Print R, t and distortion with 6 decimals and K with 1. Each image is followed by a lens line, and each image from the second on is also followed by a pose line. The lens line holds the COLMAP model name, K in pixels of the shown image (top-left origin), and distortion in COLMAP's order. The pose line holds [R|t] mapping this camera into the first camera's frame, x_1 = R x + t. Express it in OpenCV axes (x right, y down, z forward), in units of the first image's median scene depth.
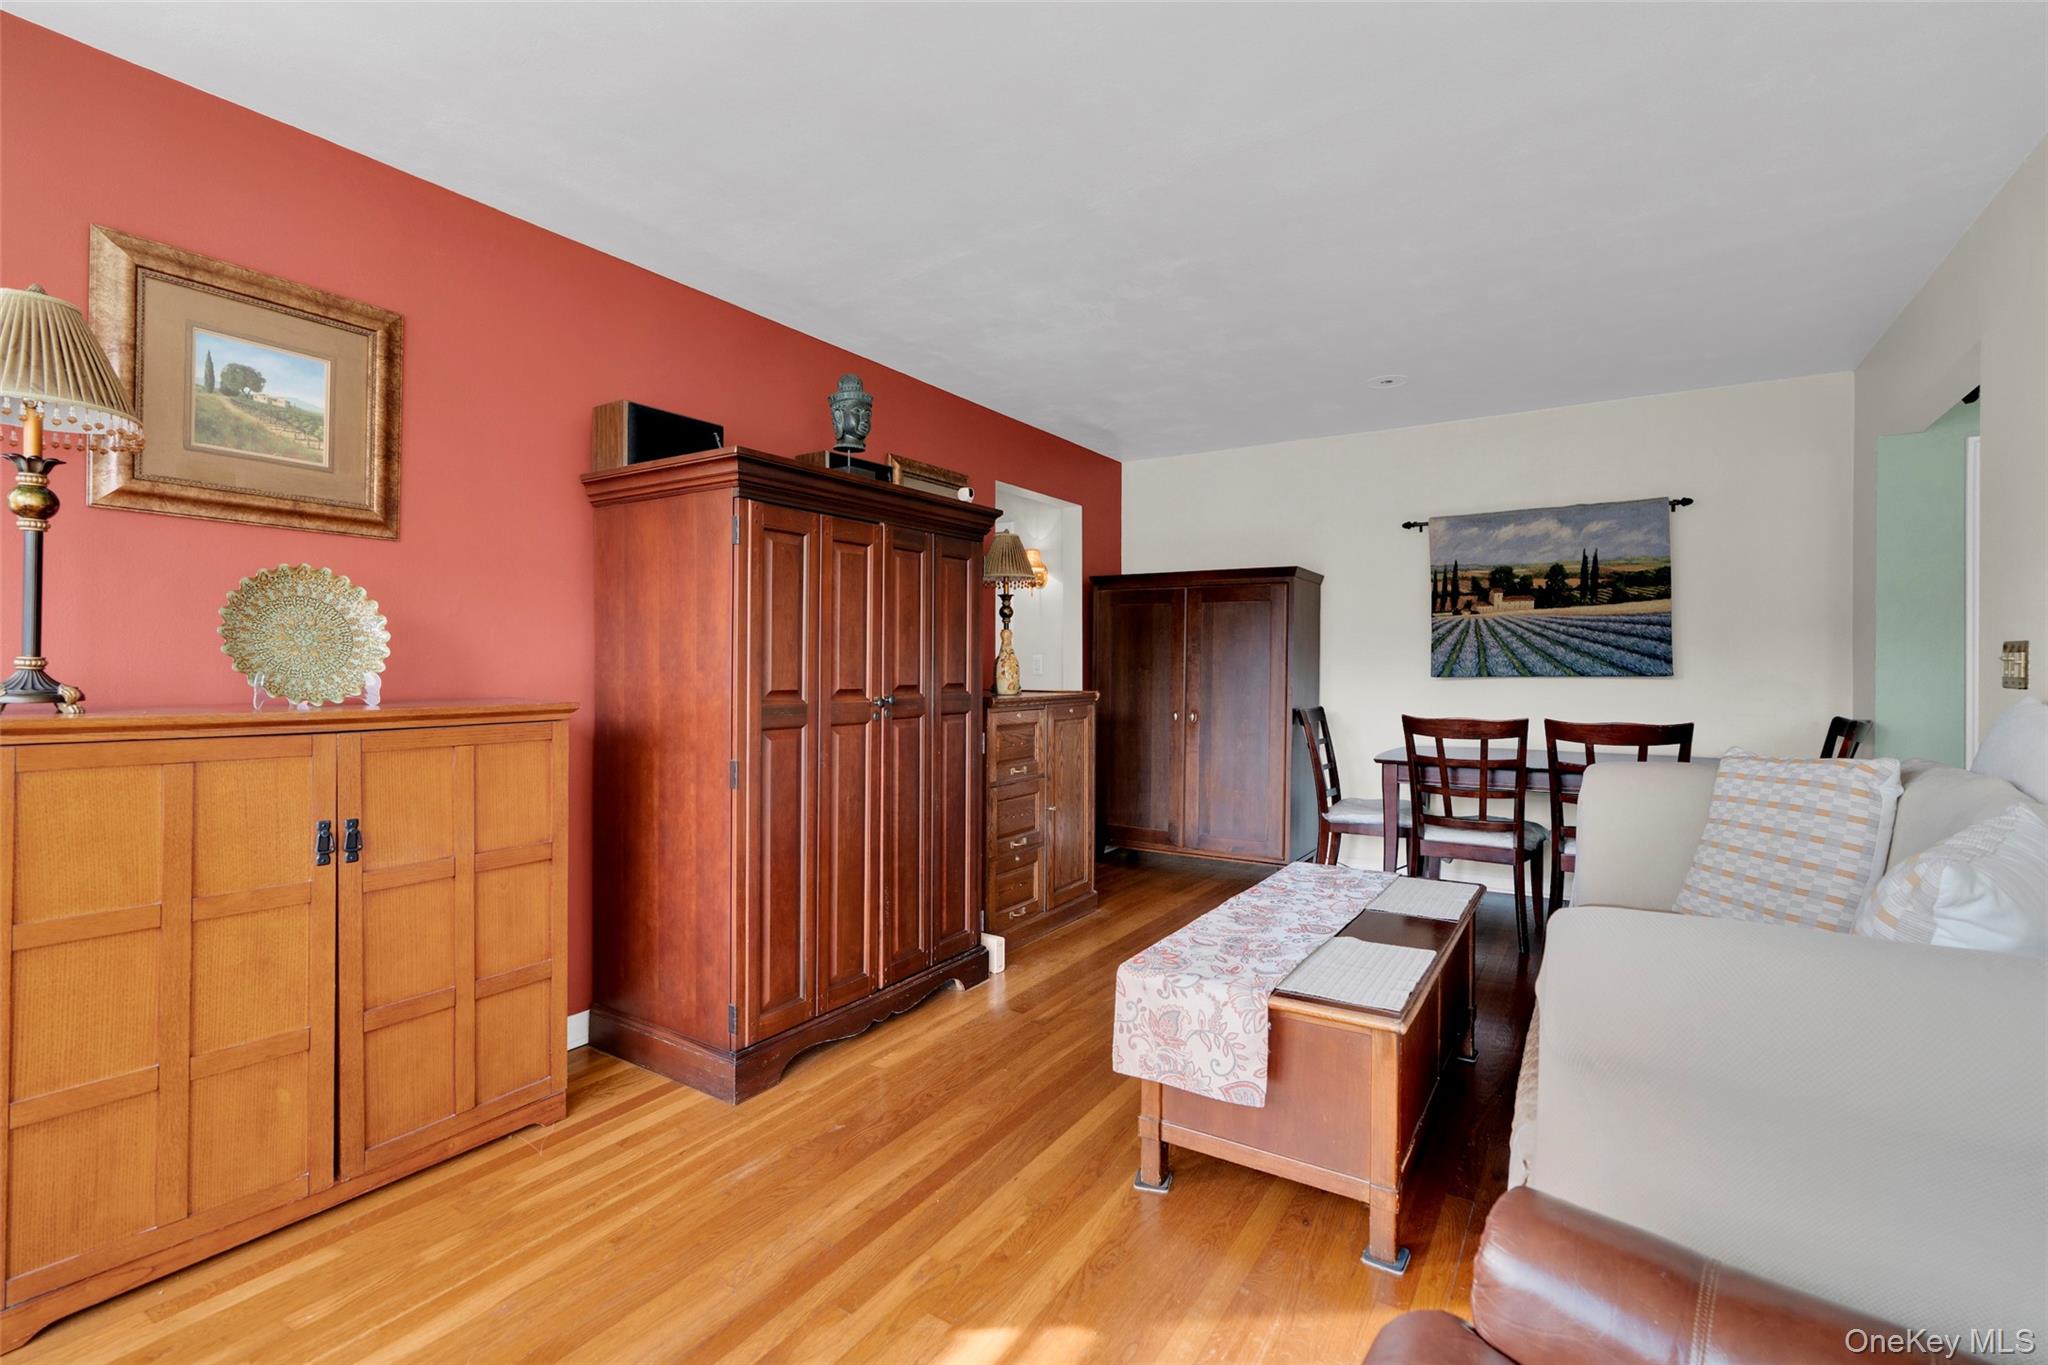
lens RADIAL K [[929.1, 0, 1029.1], [0, 929.1, 670.6], [0, 0, 1]] dist [-0.010201, 0.004536]
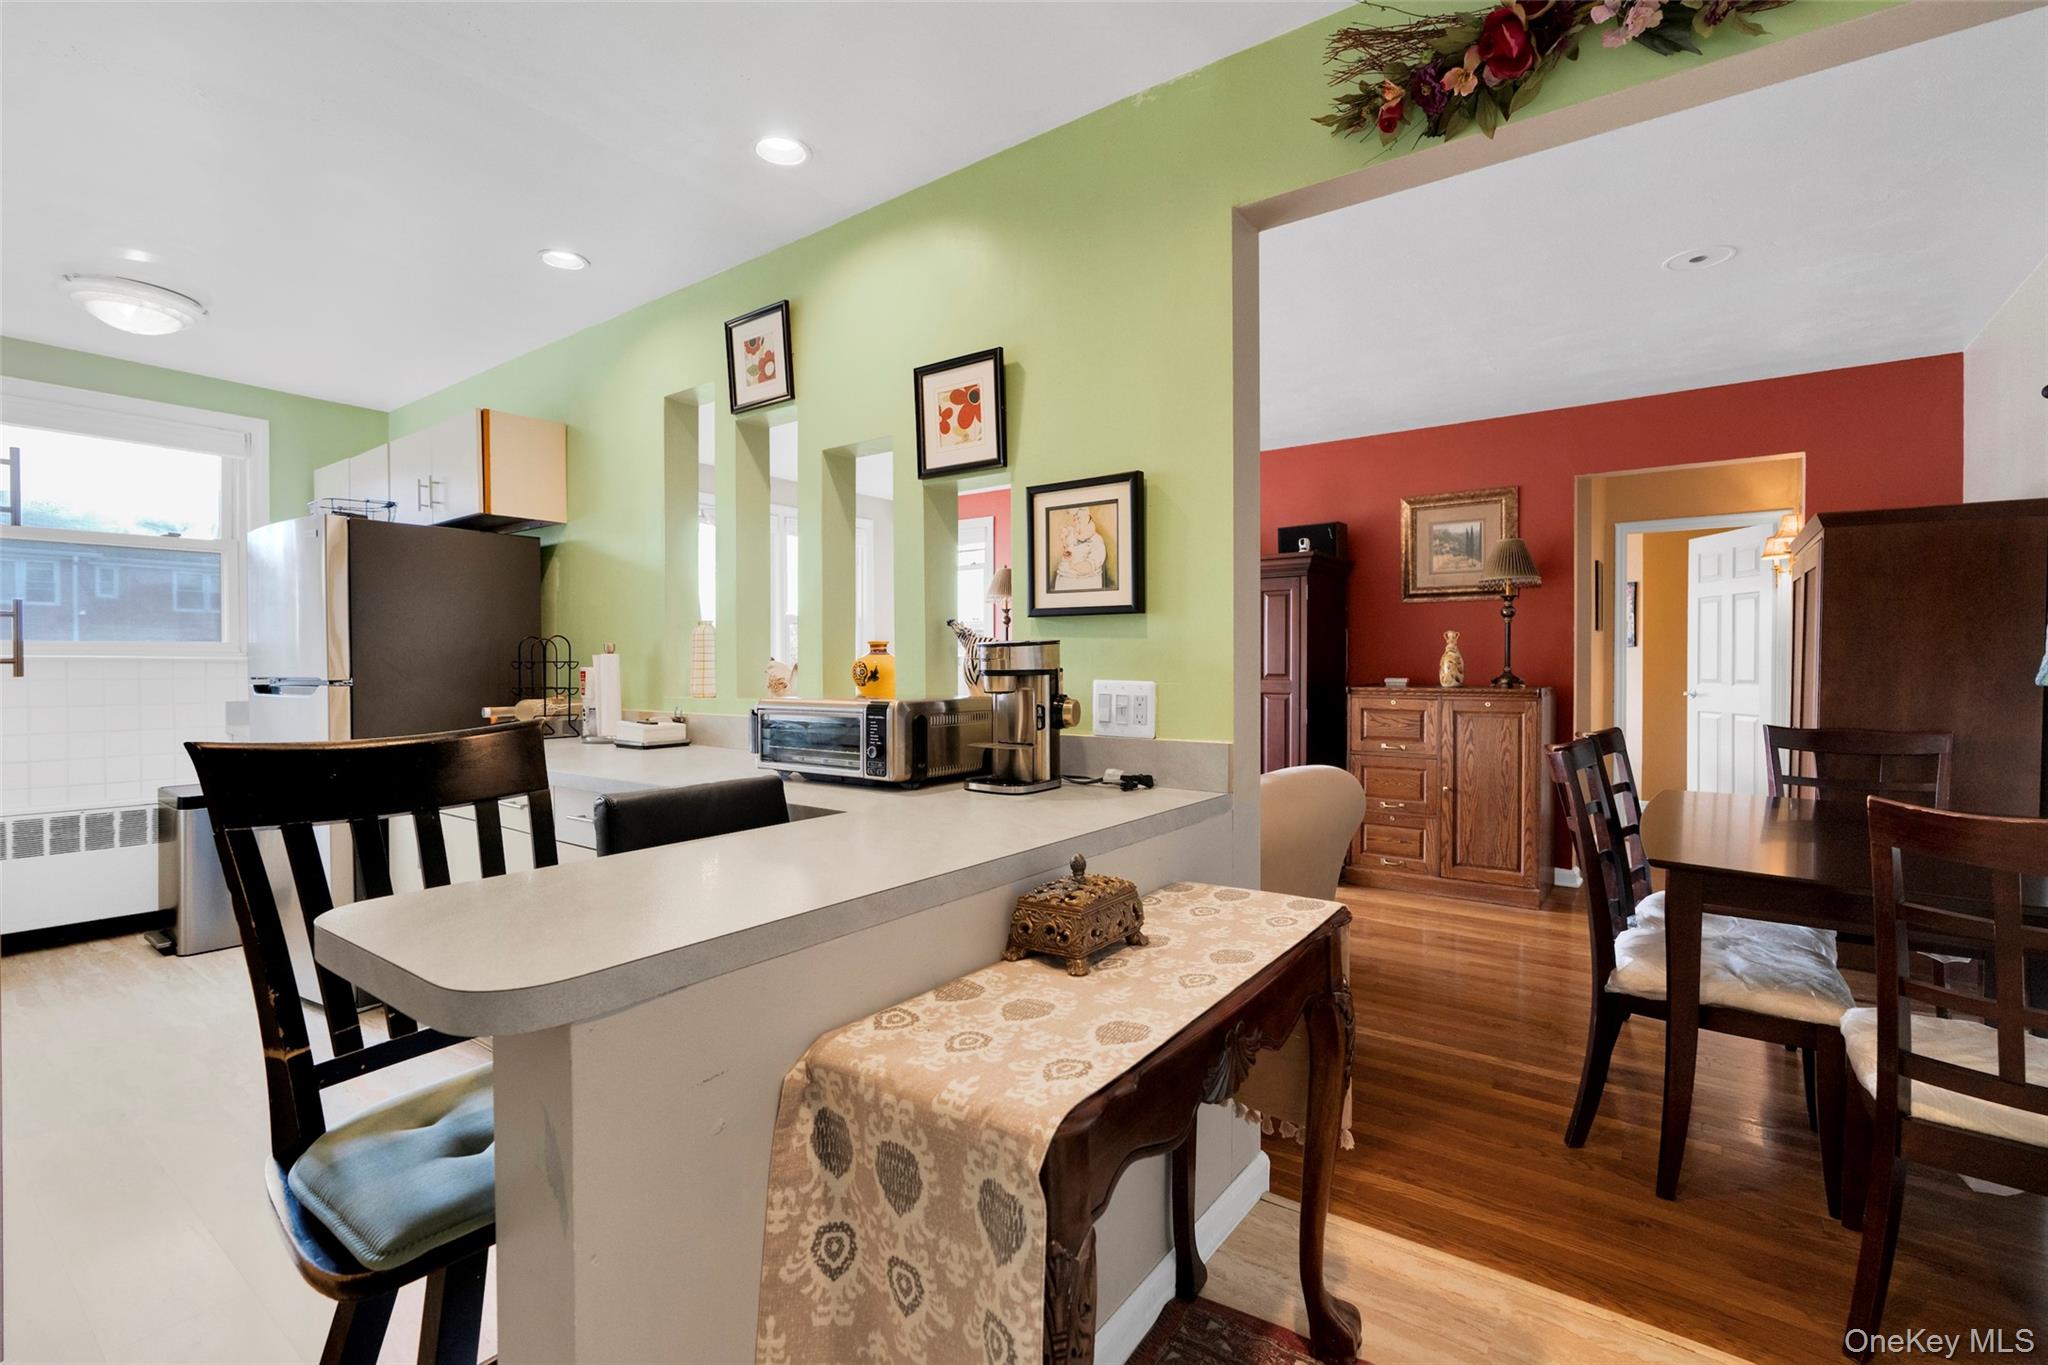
lens RADIAL K [[929.1, 0, 1020.3], [0, 929.1, 677.7], [0, 0, 1]] dist [-0.010201, 0.004536]
pose [[-0.074045, 0.017938, -0.997094, 1.090967], [-0.003478, 0.999827, 0.018245, -0.004527], [0.997249, 0.004819, -0.073970, 0.518211]]
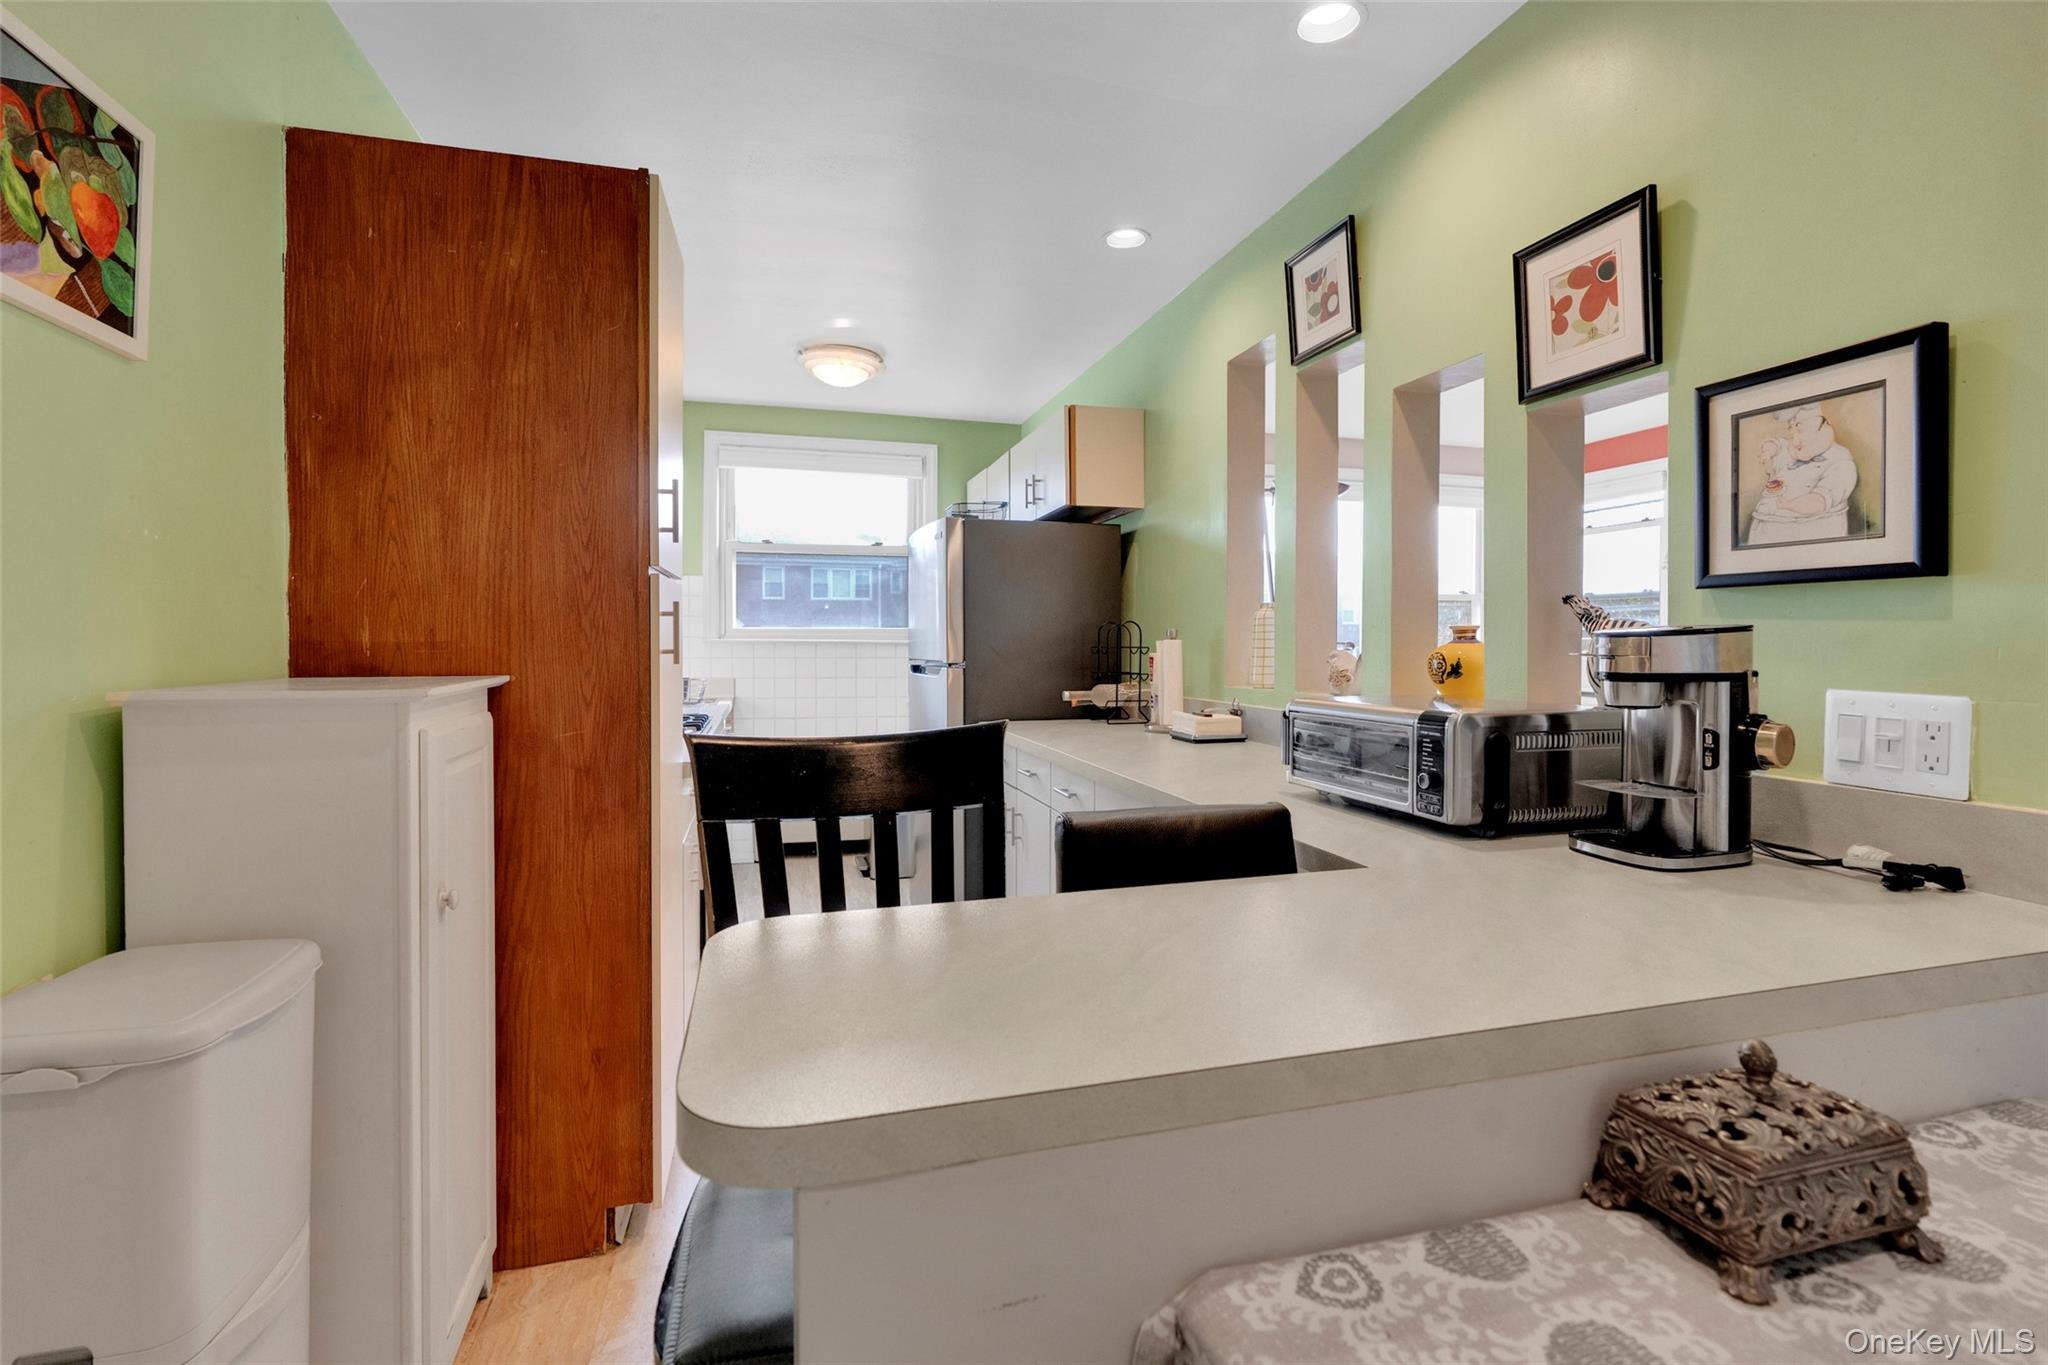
lens RADIAL K [[929.1, 0, 1020.6], [0, 929.1, 657.4], [0, 0, 1]] dist [-0.010201, 0.004536]
pose [[-0.667122, 0.013253, -0.744830, 0.789452], [-0.004085, 0.999762, 0.021448, -0.021268], [0.744937, 0.017351, -0.666909, 0.539225]]
